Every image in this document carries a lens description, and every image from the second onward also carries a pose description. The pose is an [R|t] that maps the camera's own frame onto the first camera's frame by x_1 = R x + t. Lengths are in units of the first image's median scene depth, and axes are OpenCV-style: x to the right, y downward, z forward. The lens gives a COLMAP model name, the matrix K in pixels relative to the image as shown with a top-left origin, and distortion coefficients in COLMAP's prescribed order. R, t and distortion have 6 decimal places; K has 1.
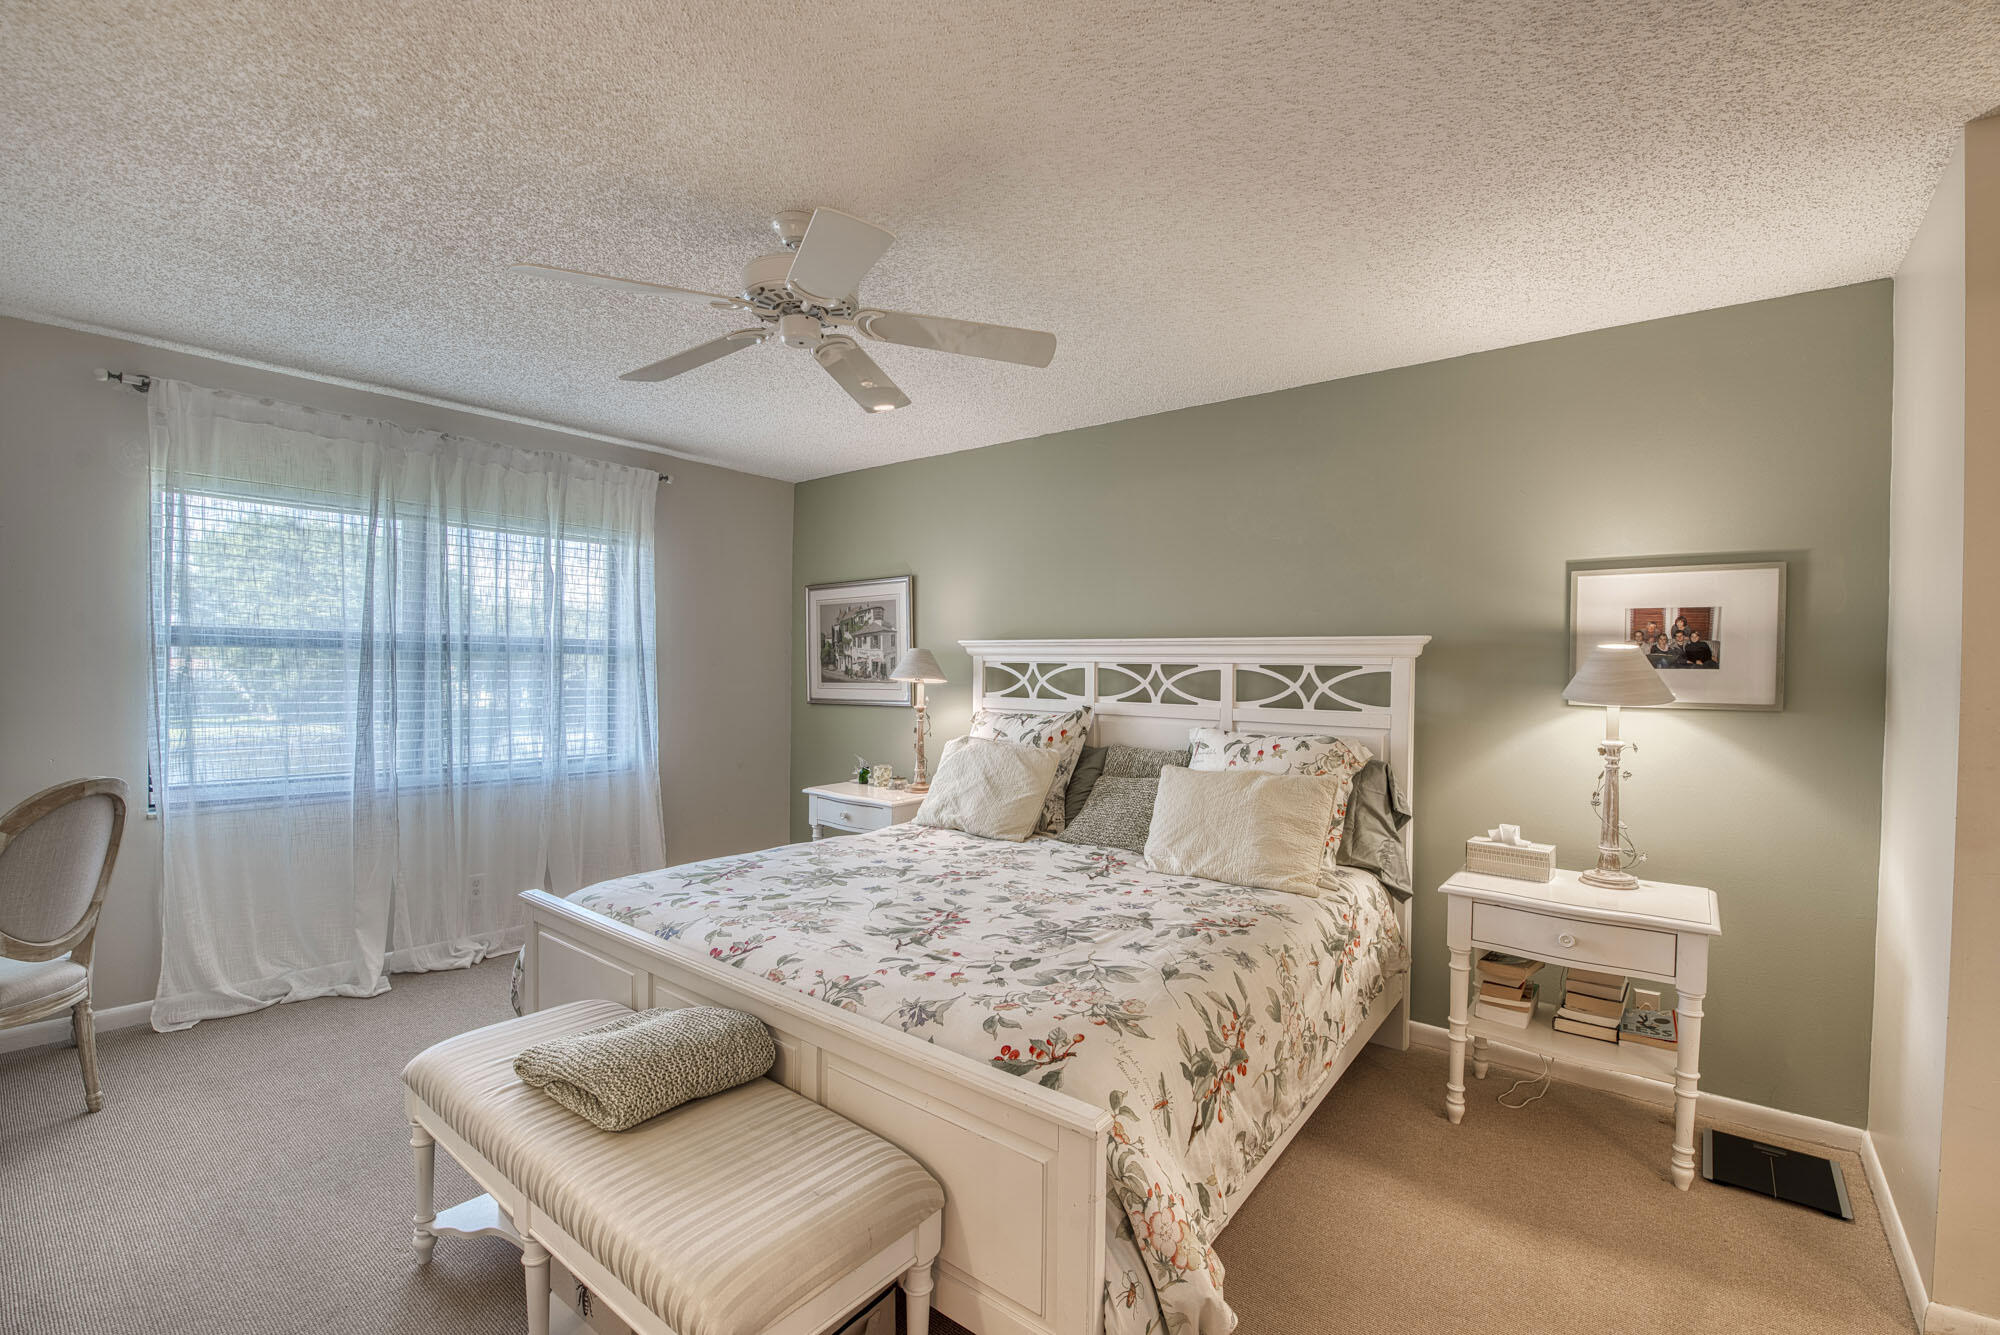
lens RADIAL K [[863.1, 0, 1021.5], [0, 863.1, 679.9], [0, 0, 1]] dist [-0.002292, -0.009810]
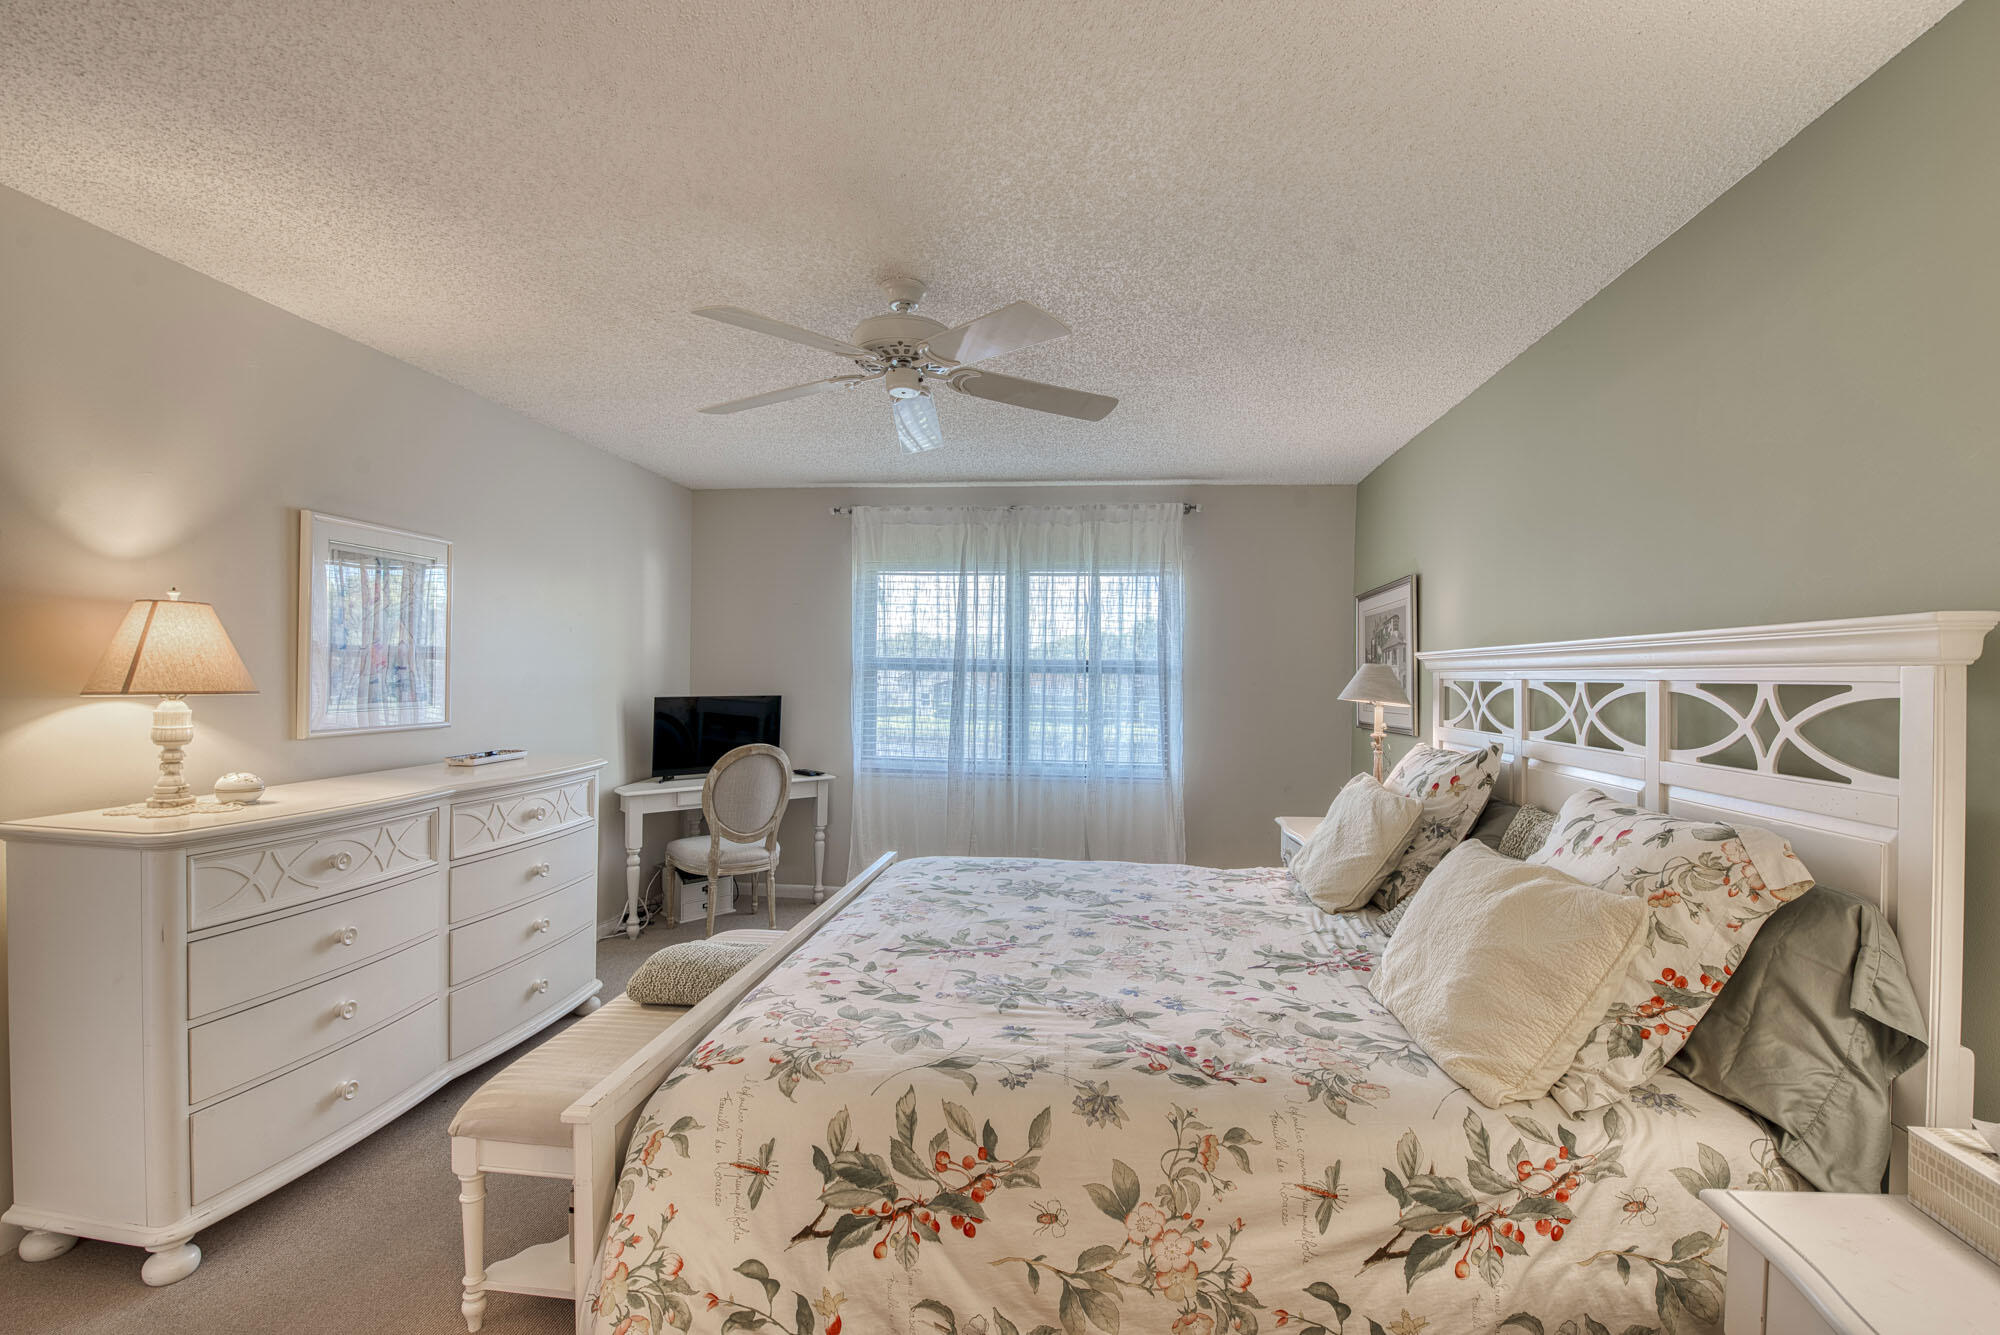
lens RADIAL K [[863.1, 0, 1021.5], [0, 863.1, 679.9], [0, 0, 1]] dist [-0.002292, -0.009810]
pose [[0.528120, -0.001352, -0.849169, 0.567851], [-0.021483, 0.999657, -0.014952, -0.002648], [0.848898, 0.026139, 0.527910, 0.401891]]
